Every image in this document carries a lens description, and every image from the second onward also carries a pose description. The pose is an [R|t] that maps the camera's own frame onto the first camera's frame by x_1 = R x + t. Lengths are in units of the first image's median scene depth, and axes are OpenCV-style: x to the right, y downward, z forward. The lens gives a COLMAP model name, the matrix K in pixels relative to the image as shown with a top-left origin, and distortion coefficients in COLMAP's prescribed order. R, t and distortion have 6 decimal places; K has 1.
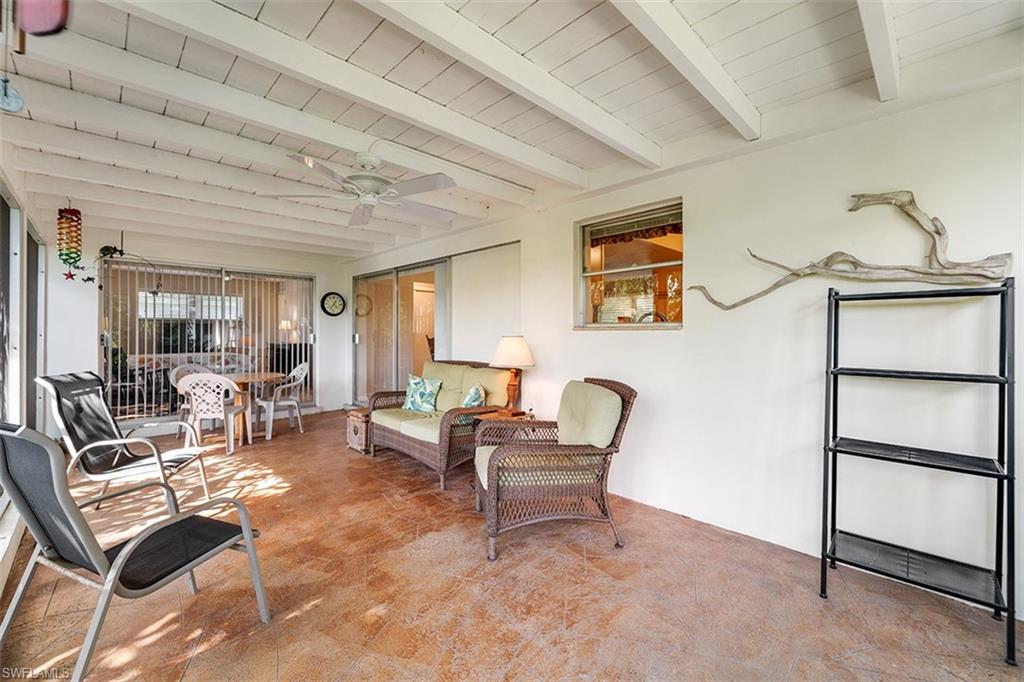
lens RADIAL K [[415.5, 0, 507.0], [0, 415.5, 334.6], [0, 0, 1]] dist [0.001336, -0.000217]
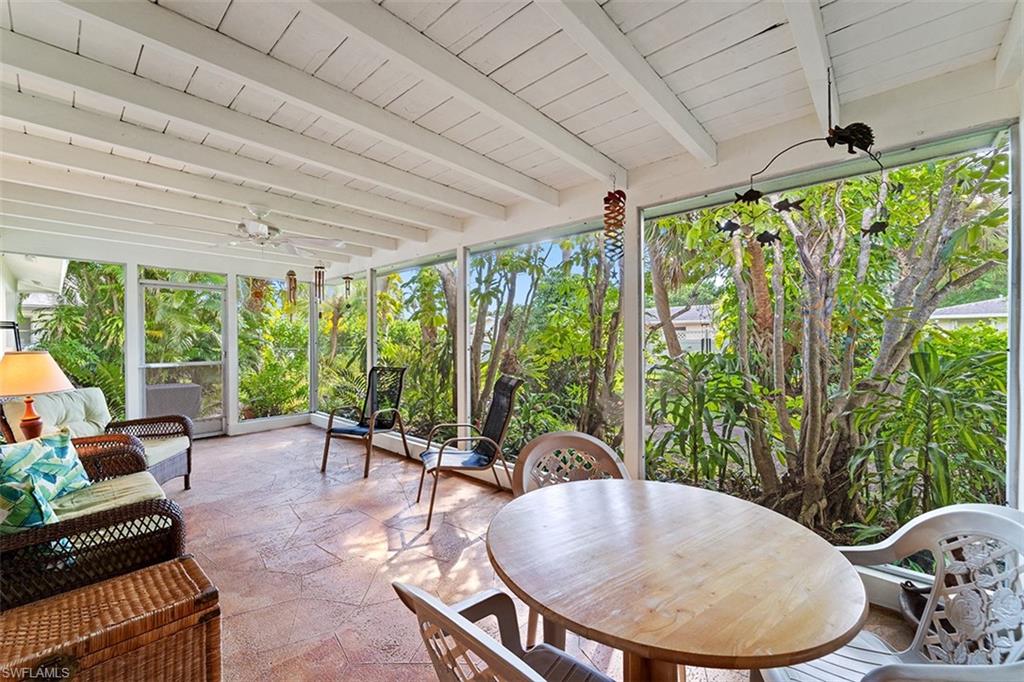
lens RADIAL K [[409.0, 0, 512.0], [0, 409.0, 341.0], [0, 0, 1]] dist [0.001186, 0.000083]
pose [[-0.998141, 0.004467, -0.060784, -0.756278], [0.004356, 0.999989, 0.001951, -0.010766], [0.060792, 0.001682, -0.998149, 1.697020]]
